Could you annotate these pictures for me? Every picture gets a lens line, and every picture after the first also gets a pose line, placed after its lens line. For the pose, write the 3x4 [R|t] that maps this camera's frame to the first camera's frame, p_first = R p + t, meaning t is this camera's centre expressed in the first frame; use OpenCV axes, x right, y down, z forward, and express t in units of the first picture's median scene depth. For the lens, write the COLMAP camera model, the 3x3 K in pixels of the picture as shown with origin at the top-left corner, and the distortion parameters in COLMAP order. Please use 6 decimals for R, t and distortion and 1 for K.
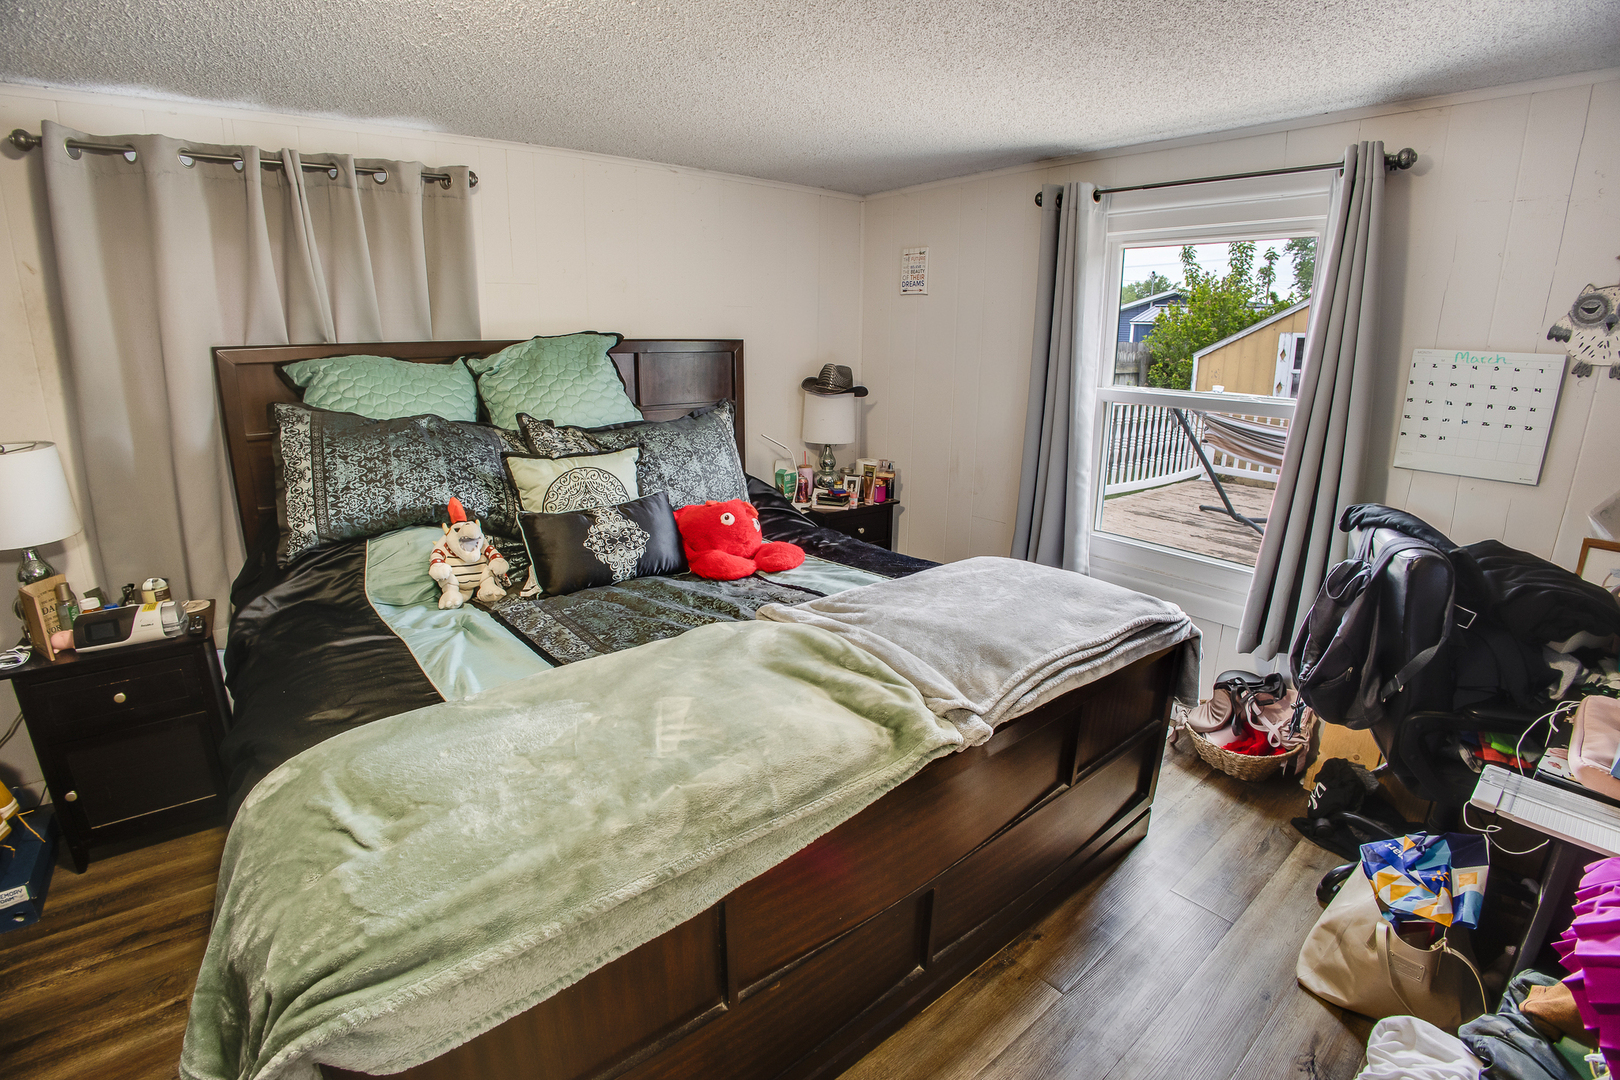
lens RADIAL K [[743.6, 0, 813.0], [0, 743.6, 546.8], [0, 0, 1]] dist [-0.034699, -0.000104]
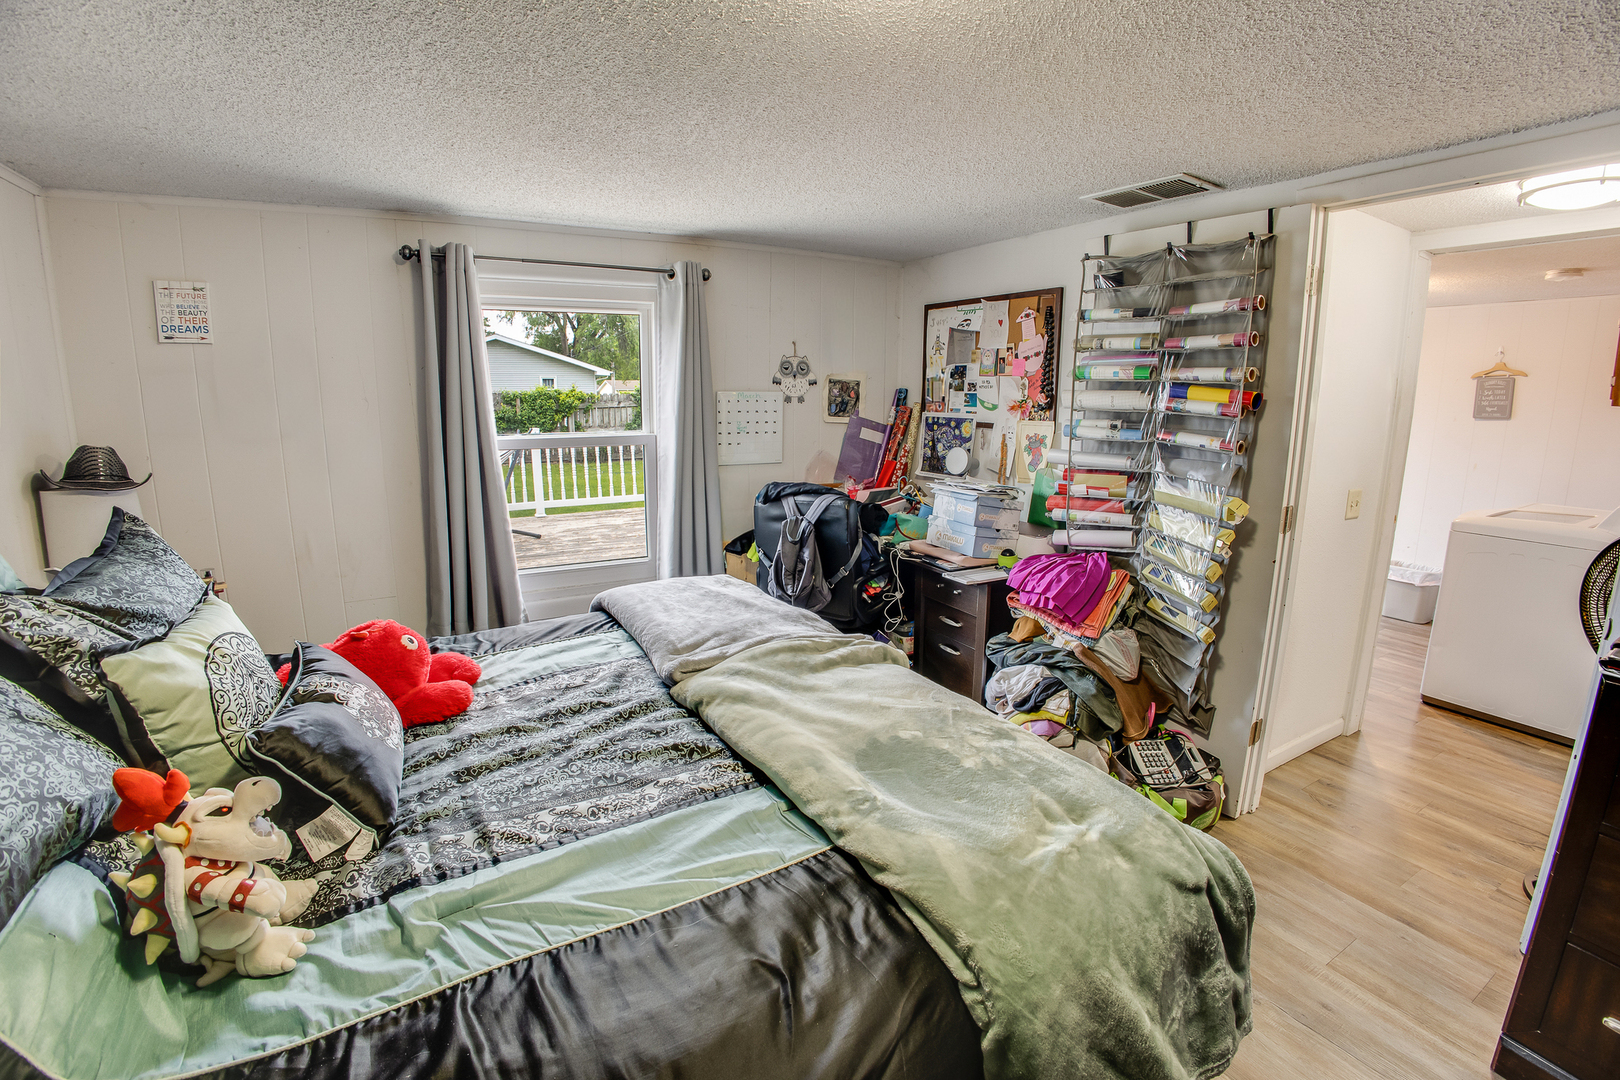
lens RADIAL K [[743.6, 0, 820.3], [0, 743.6, 536.4], [0, 0, 1]] dist [-0.034699, -0.000104]
pose [[0.179209, -0.201369, 0.962982, -0.803342], [0.274703, 0.950139, 0.147561, -0.147692], [-0.944681, 0.238090, 0.225590, 0.484471]]
